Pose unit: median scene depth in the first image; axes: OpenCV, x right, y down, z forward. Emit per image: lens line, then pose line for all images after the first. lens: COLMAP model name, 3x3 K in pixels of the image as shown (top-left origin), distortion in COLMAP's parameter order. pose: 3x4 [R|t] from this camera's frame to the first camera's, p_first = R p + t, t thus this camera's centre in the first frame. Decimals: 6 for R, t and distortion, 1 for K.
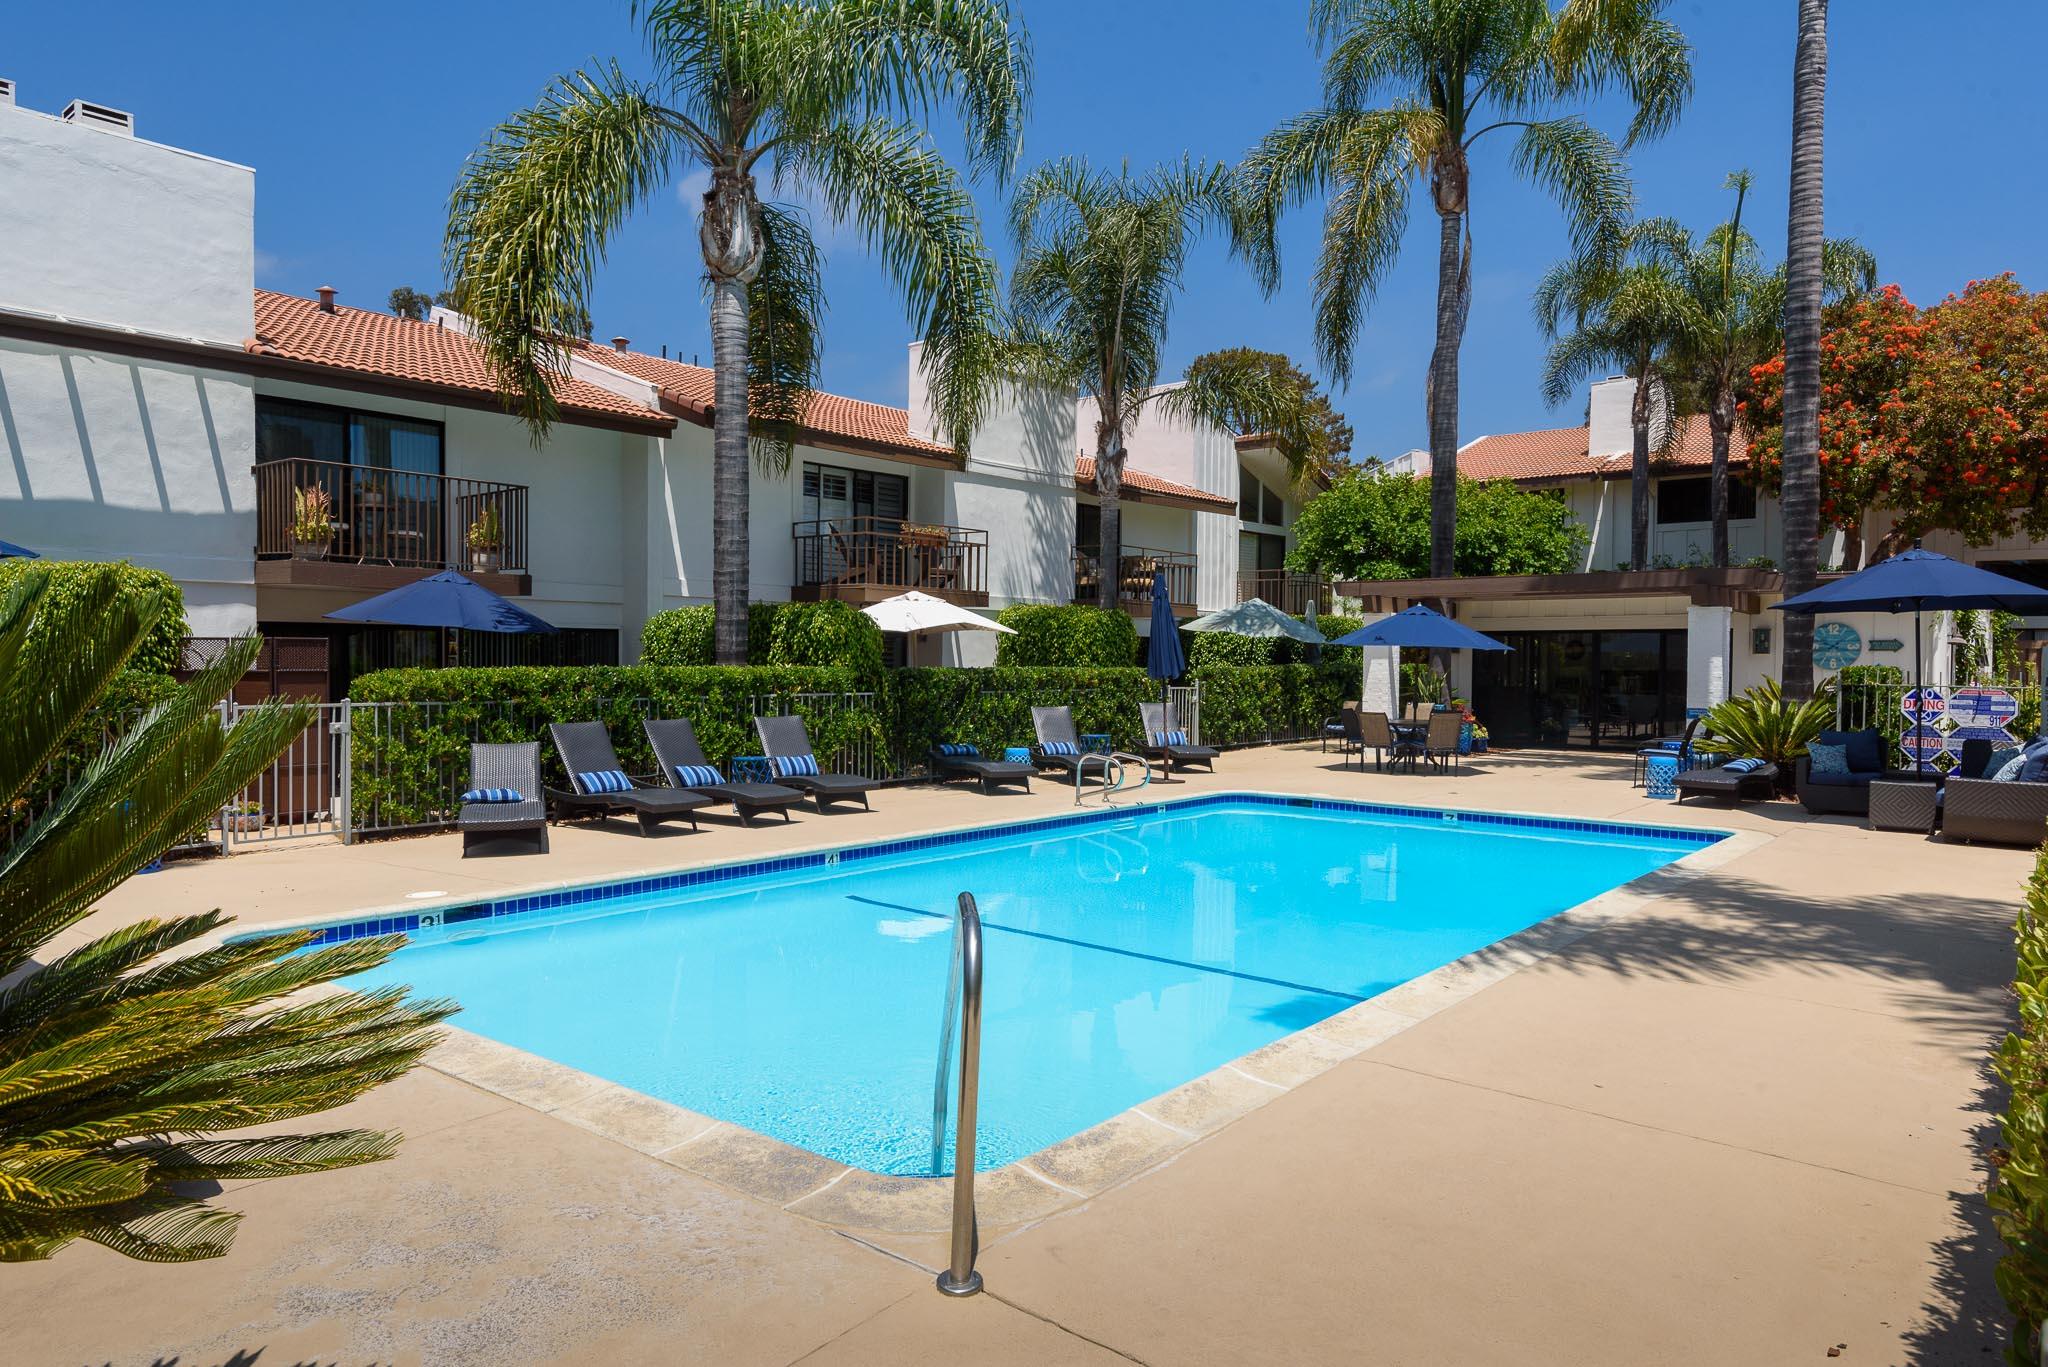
lens RADIAL K [[1339.1, 0, 1024.0], [0, 1339.1, 683.5], [0, 0, 1]] dist [0.003608, 0.001411]
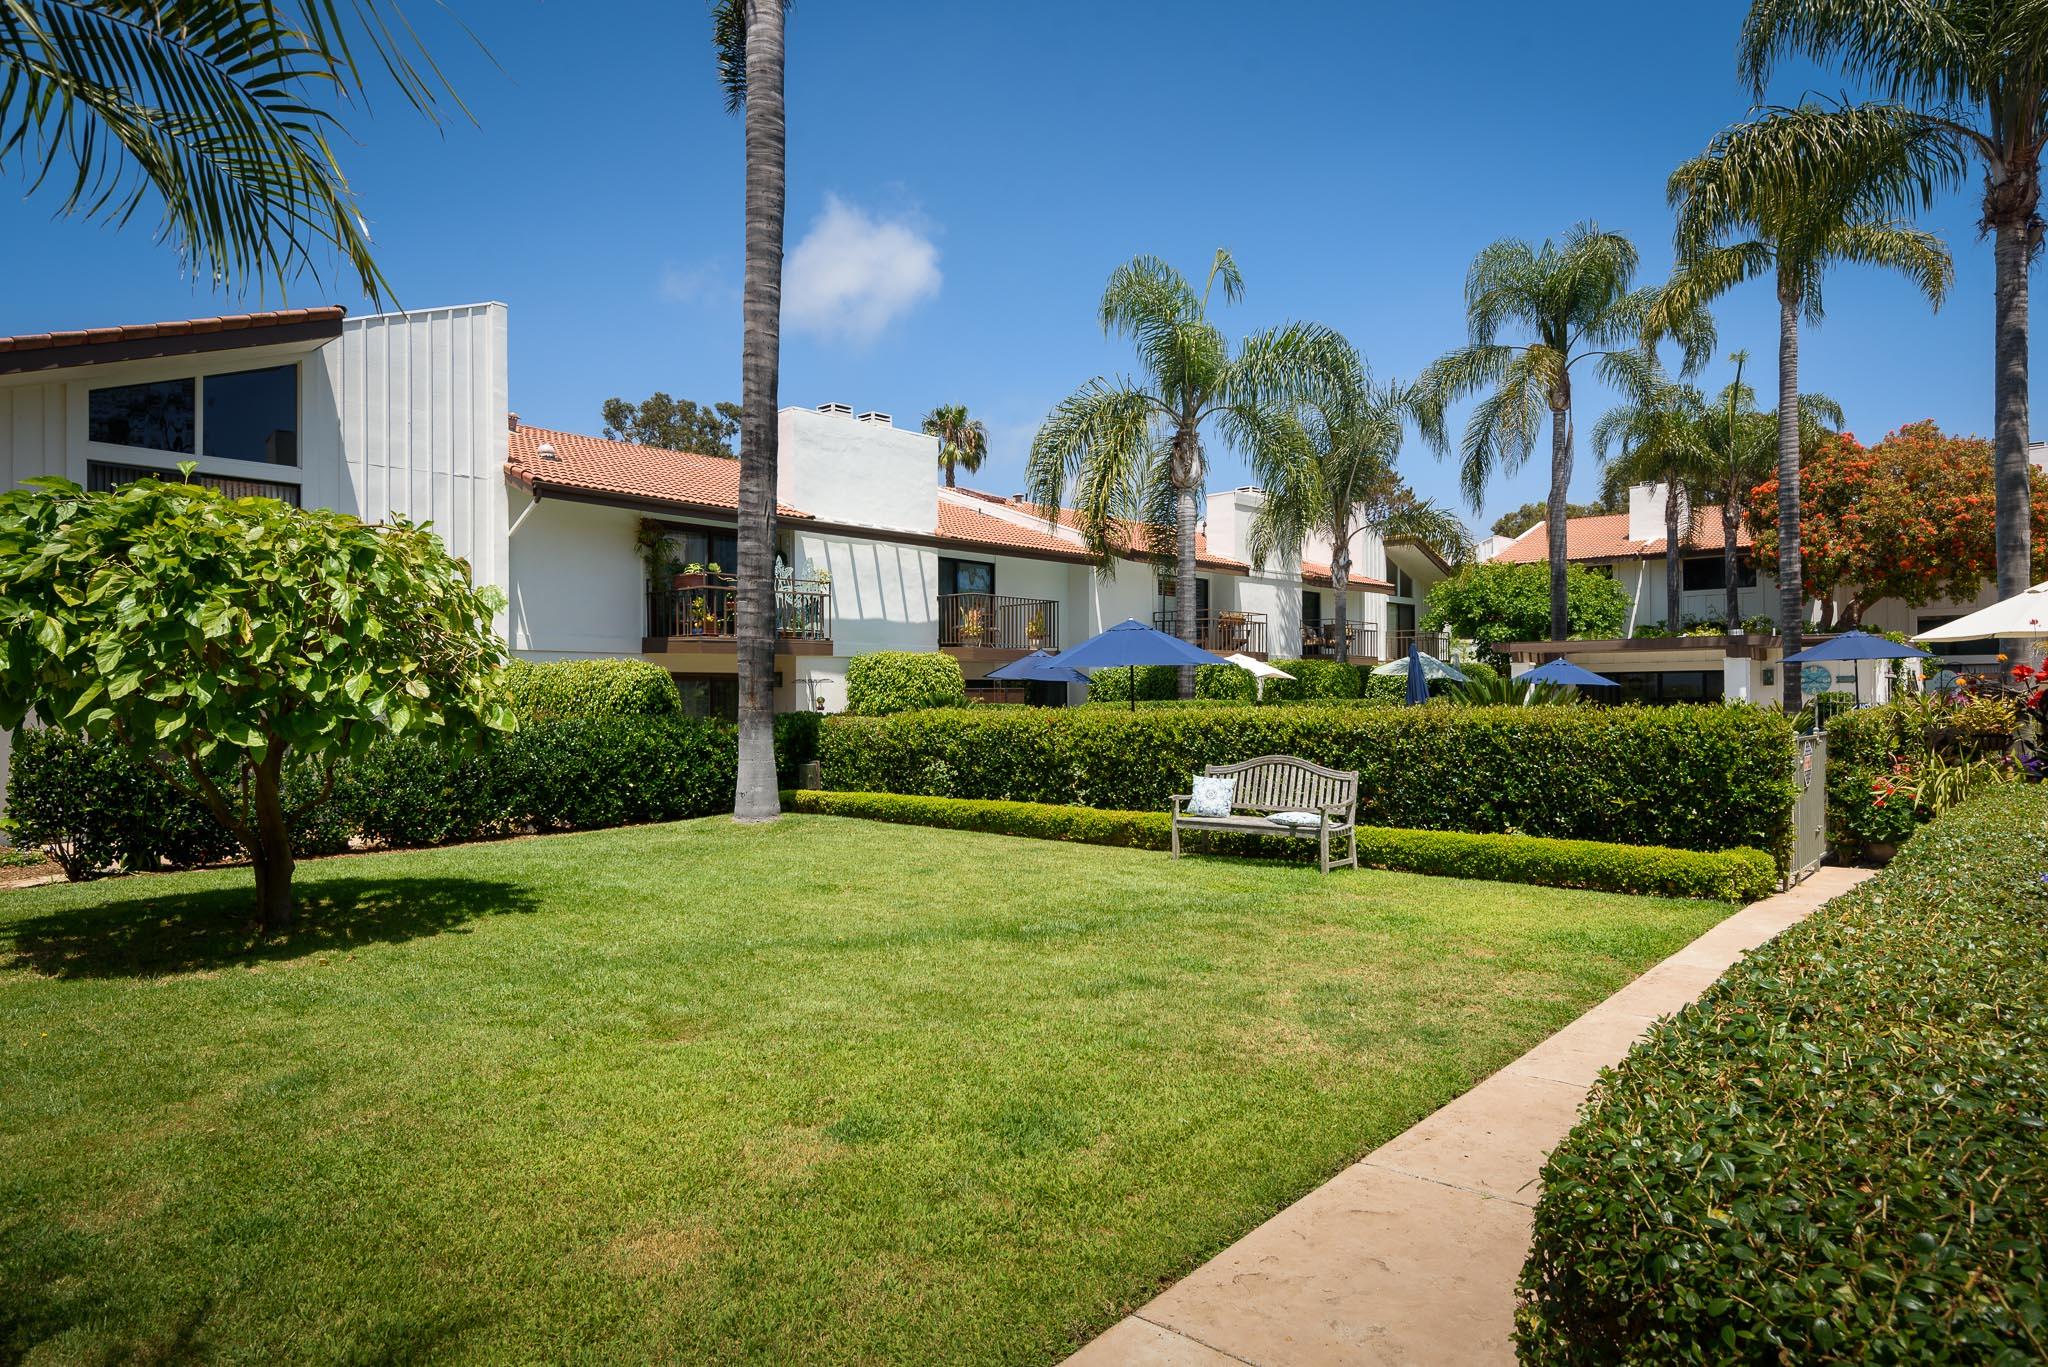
lens RADIAL K [[1218.5, 0, 1024.0], [0, 1218.5, 683.5], [0, 0, 1]] dist [-0.003738, -0.002415]
pose [[0.999195, -0.013643, -0.037731, -0.219013], [0.012536, 0.999489, -0.029401, 0.005516], [0.038112, 0.028904, 0.998855, -0.374646]]
